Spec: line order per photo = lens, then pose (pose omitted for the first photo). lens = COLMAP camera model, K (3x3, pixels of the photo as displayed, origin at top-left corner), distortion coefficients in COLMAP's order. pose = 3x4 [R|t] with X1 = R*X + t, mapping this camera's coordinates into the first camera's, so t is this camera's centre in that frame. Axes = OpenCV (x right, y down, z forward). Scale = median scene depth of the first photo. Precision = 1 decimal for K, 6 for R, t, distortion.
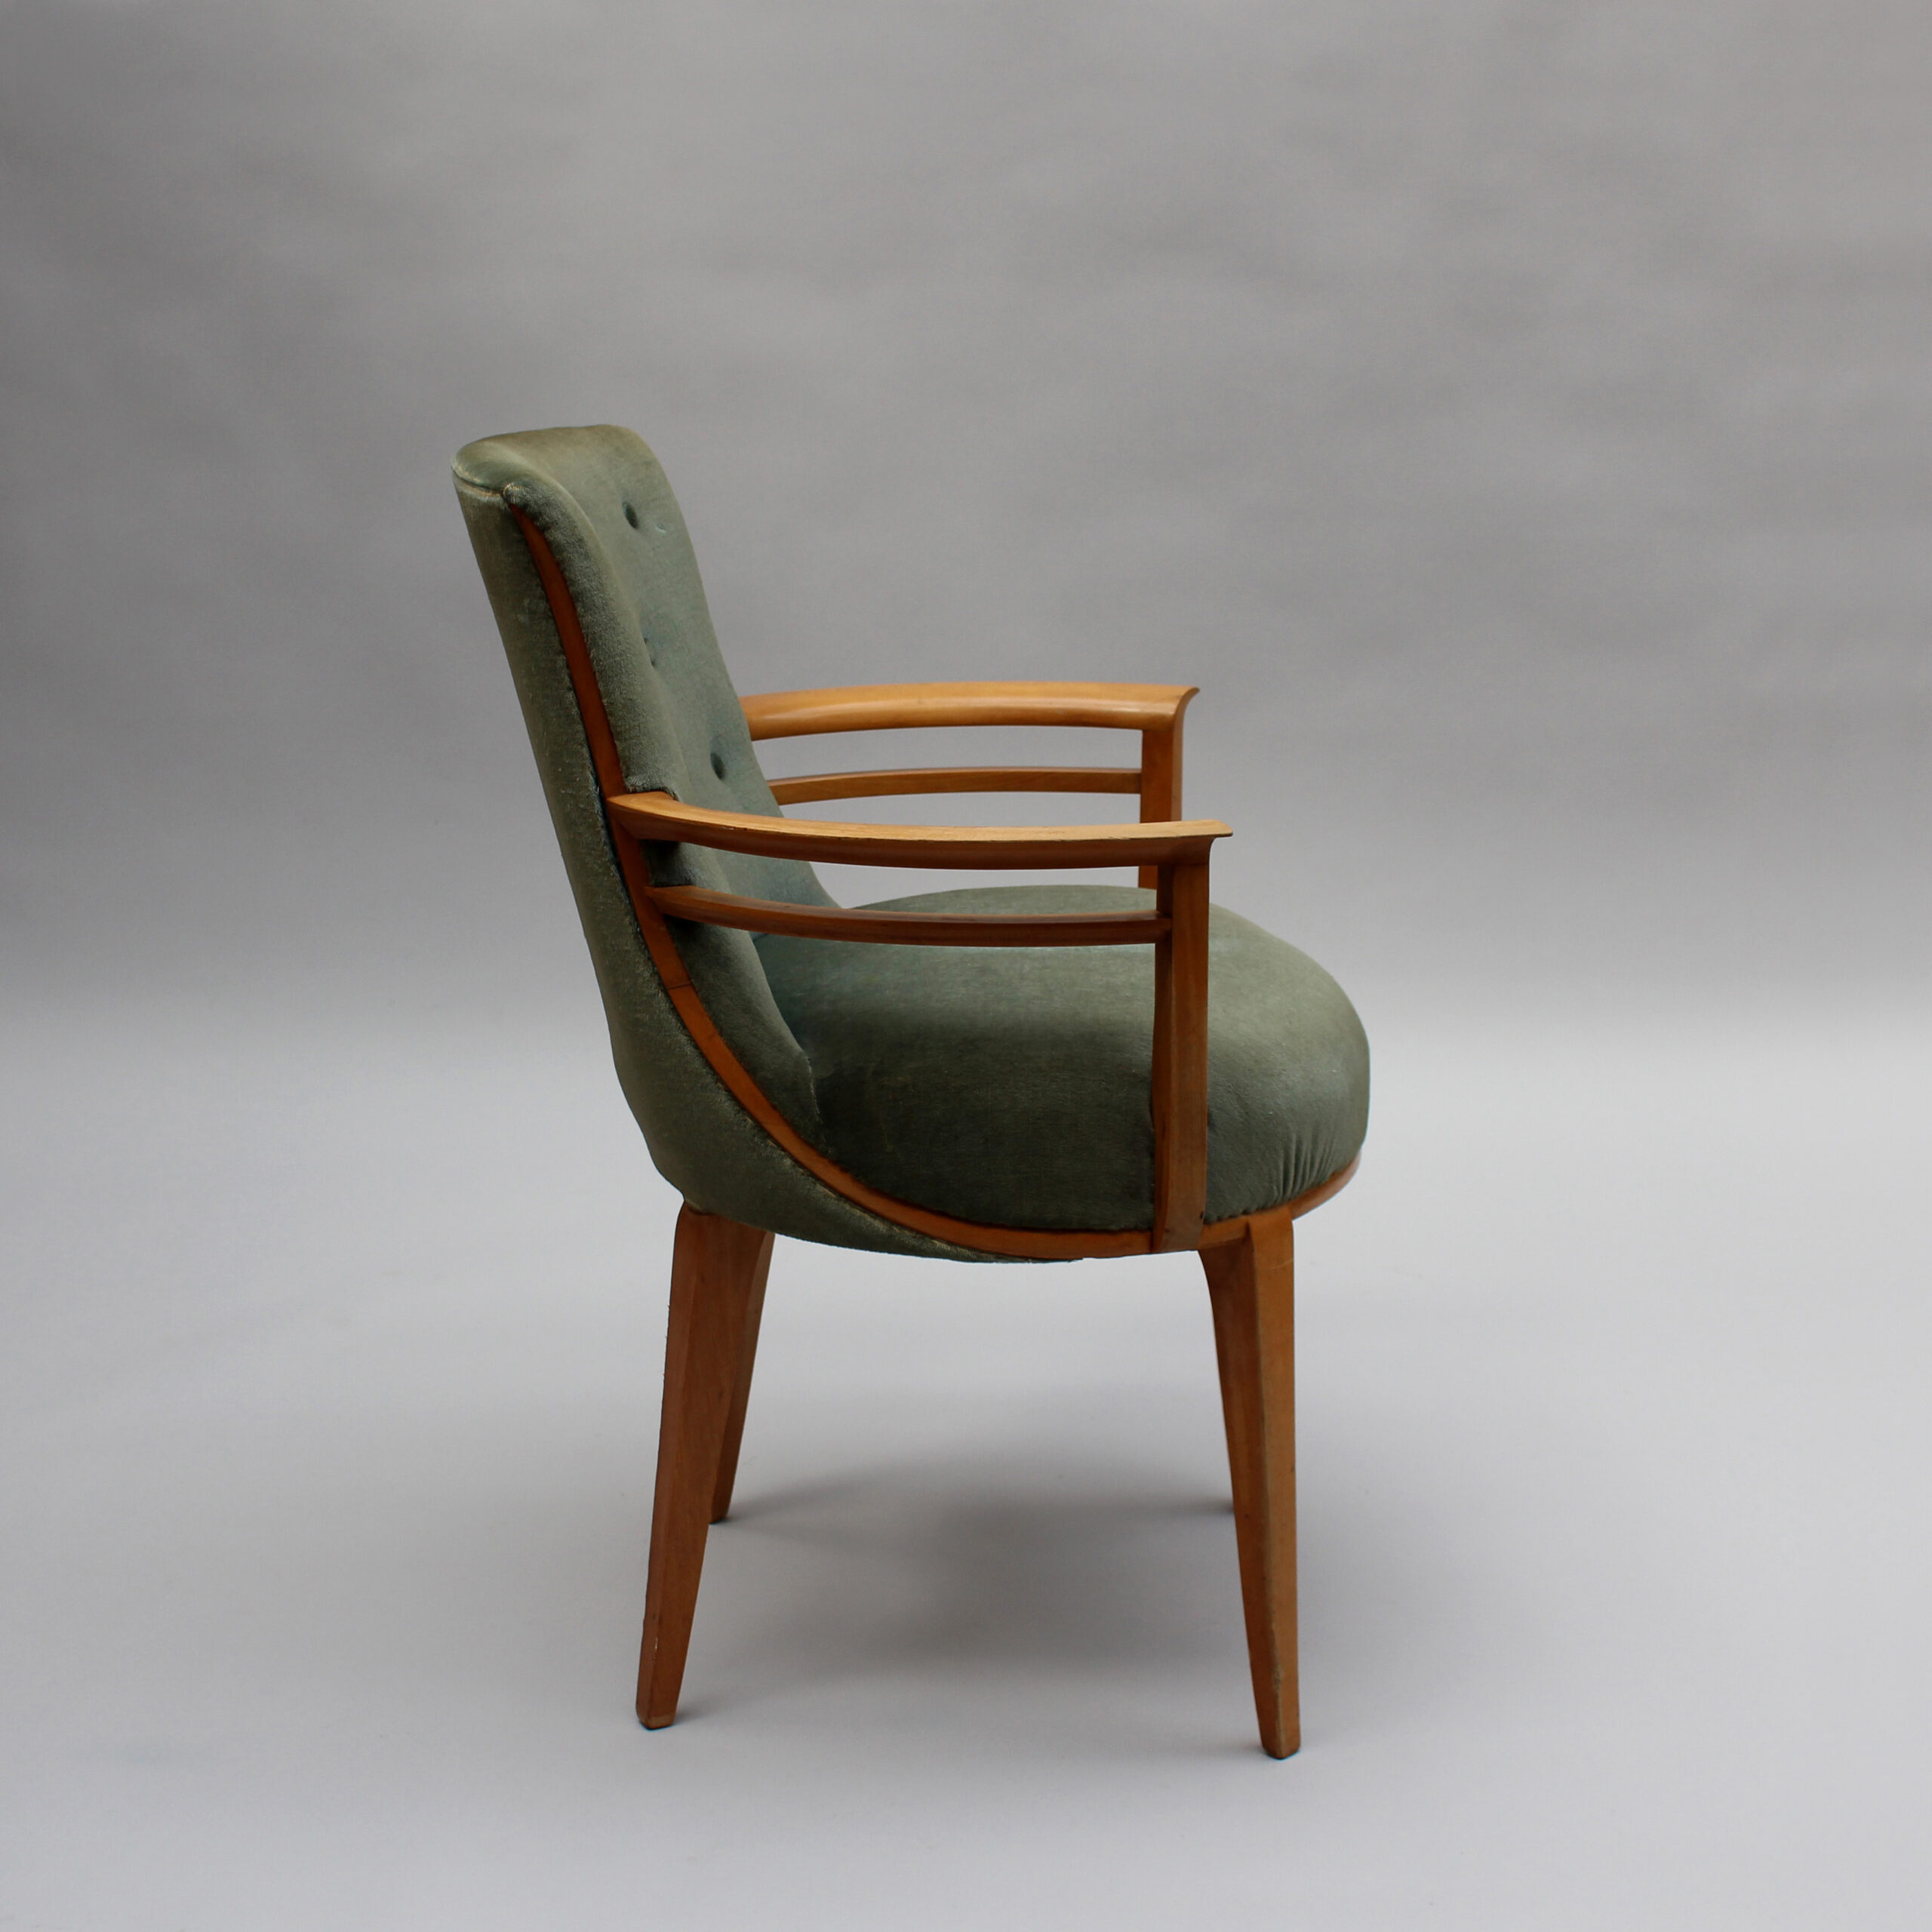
lens RADIAL K [[3351.1, 0, 947.0], [0, 3351.1, 1038.5], [0, 0, 1]] dist [-0.150273, 0.000000]
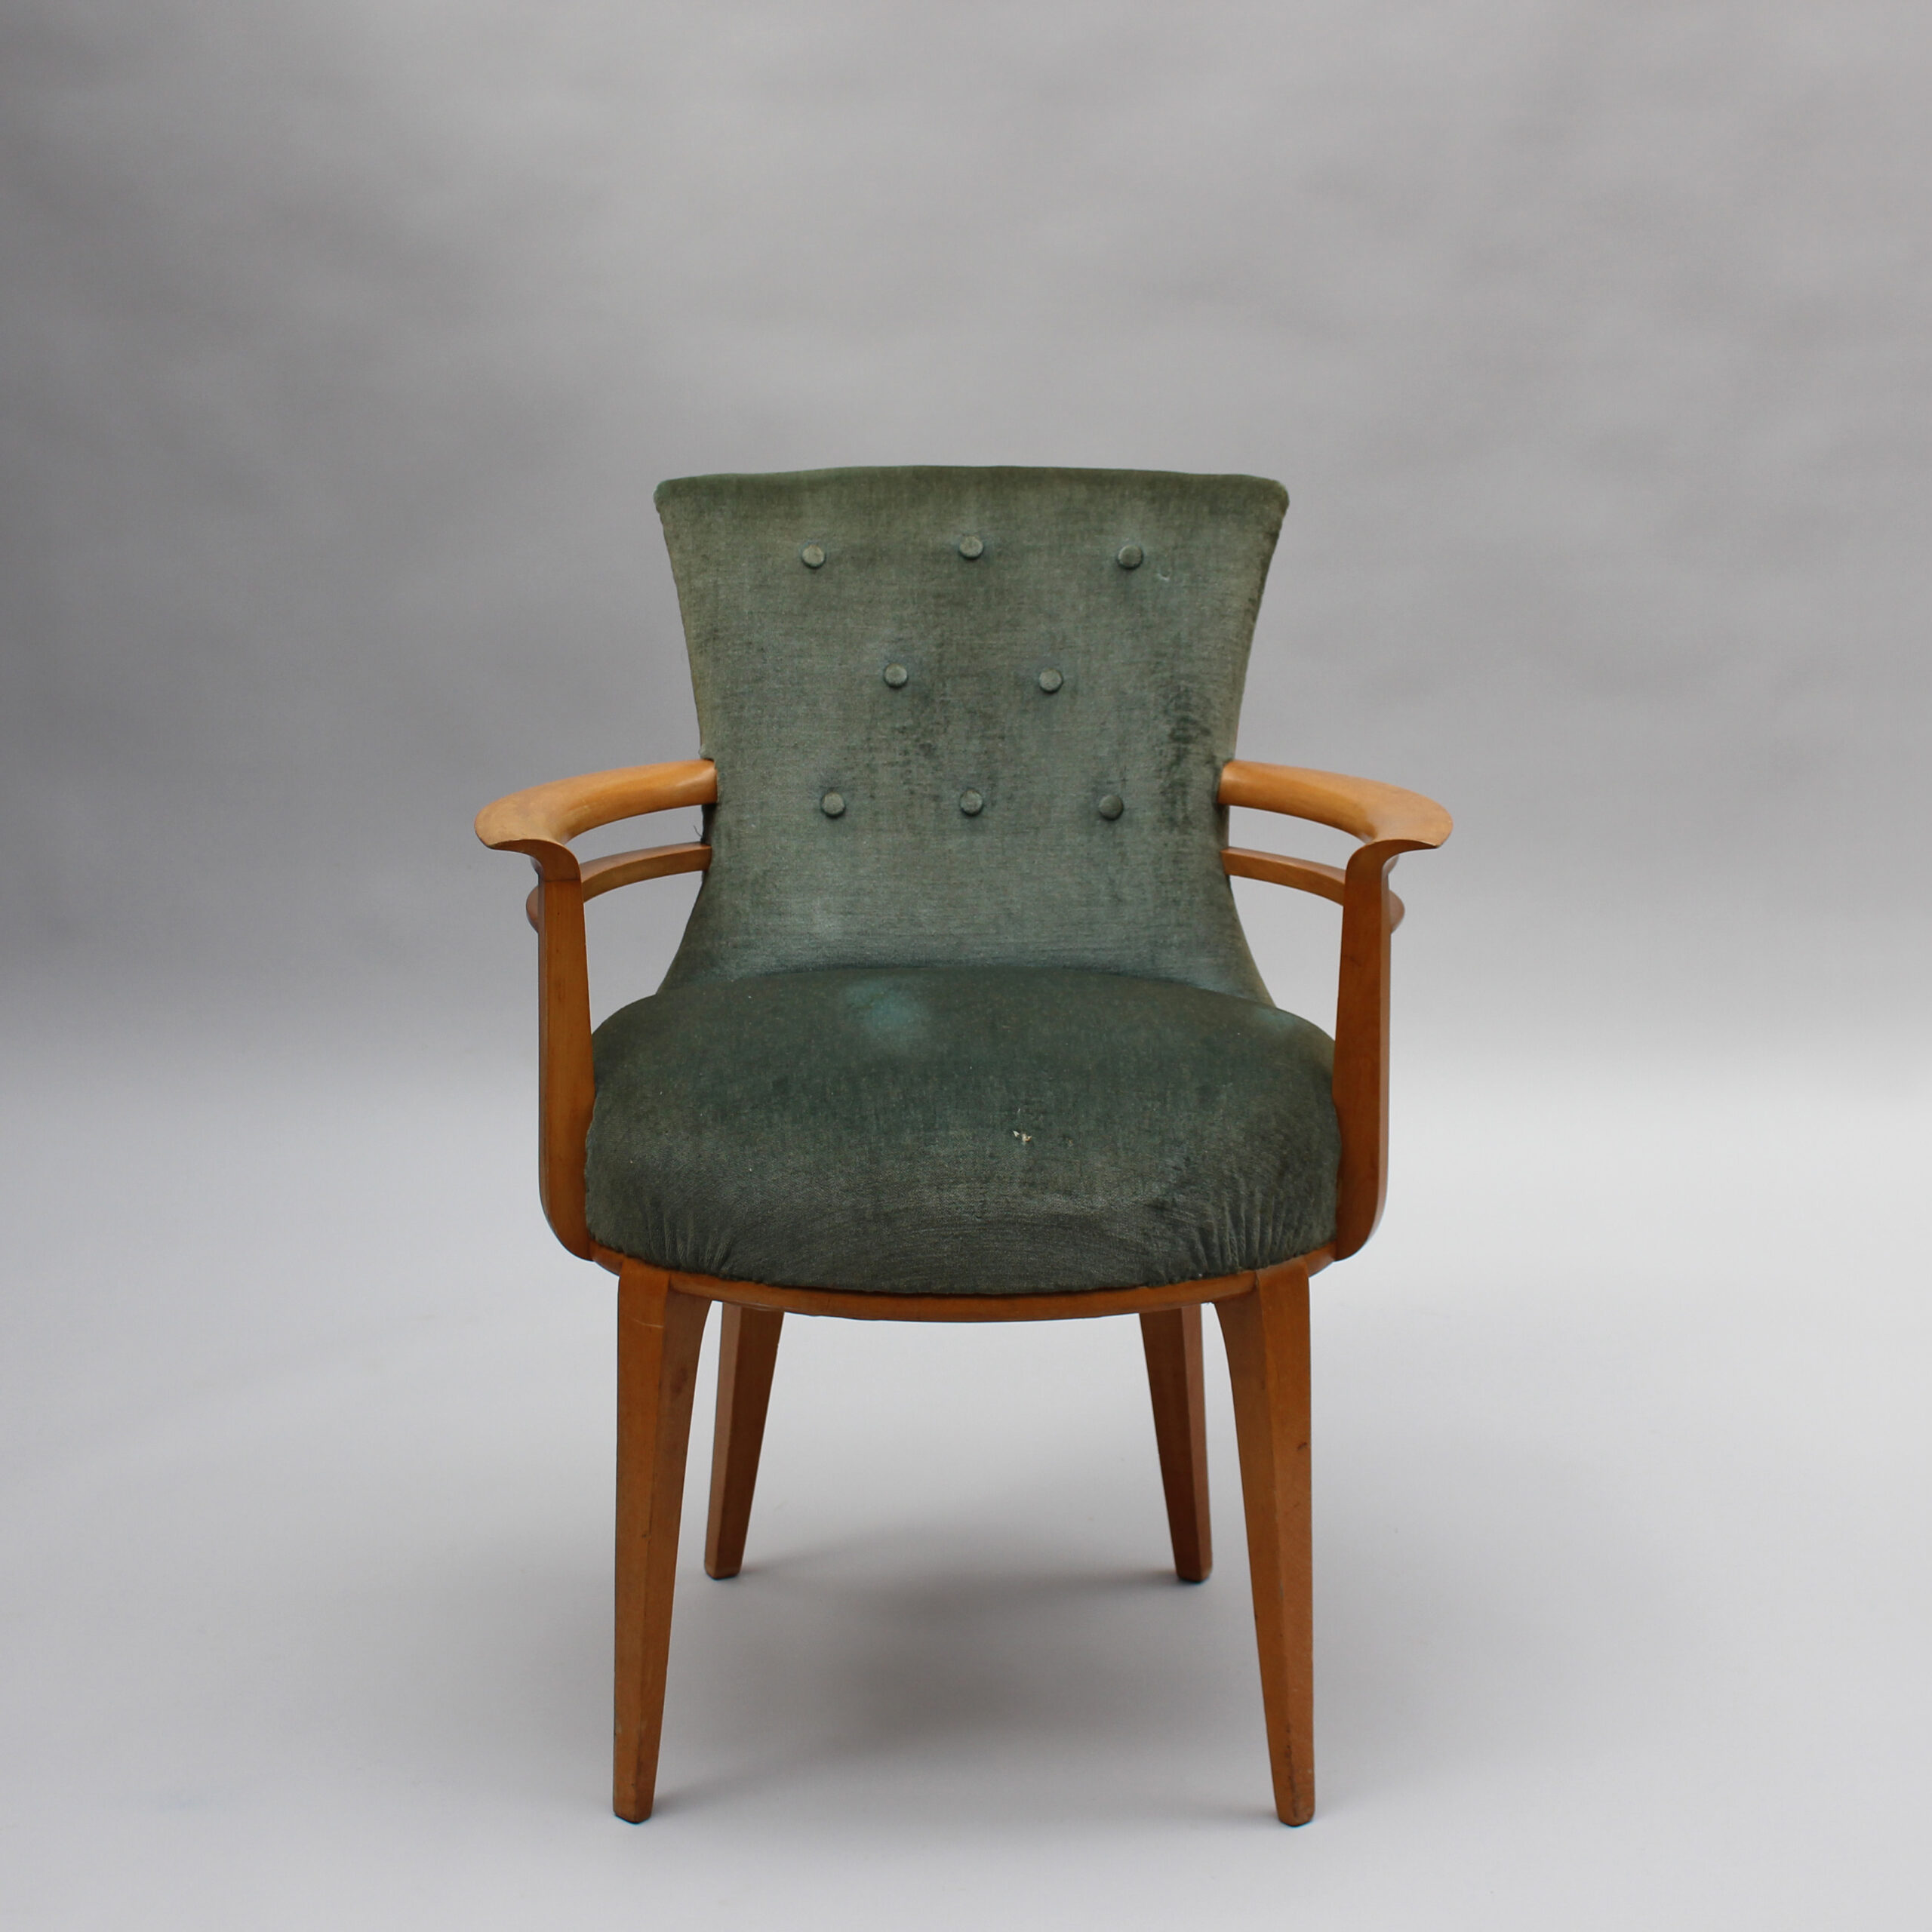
lens RADIAL K [[3351.1, 0, 966.3], [0, 3351.1, 981.0], [0, 0, 1]] dist [-0.150273, 0.000000]
pose [[0.036425, 0.202350, -0.978636, 1.064007], [-0.246326, 0.950888, 0.187444, -0.239847], [0.968502, 0.234235, 0.084480, 1.002880]]
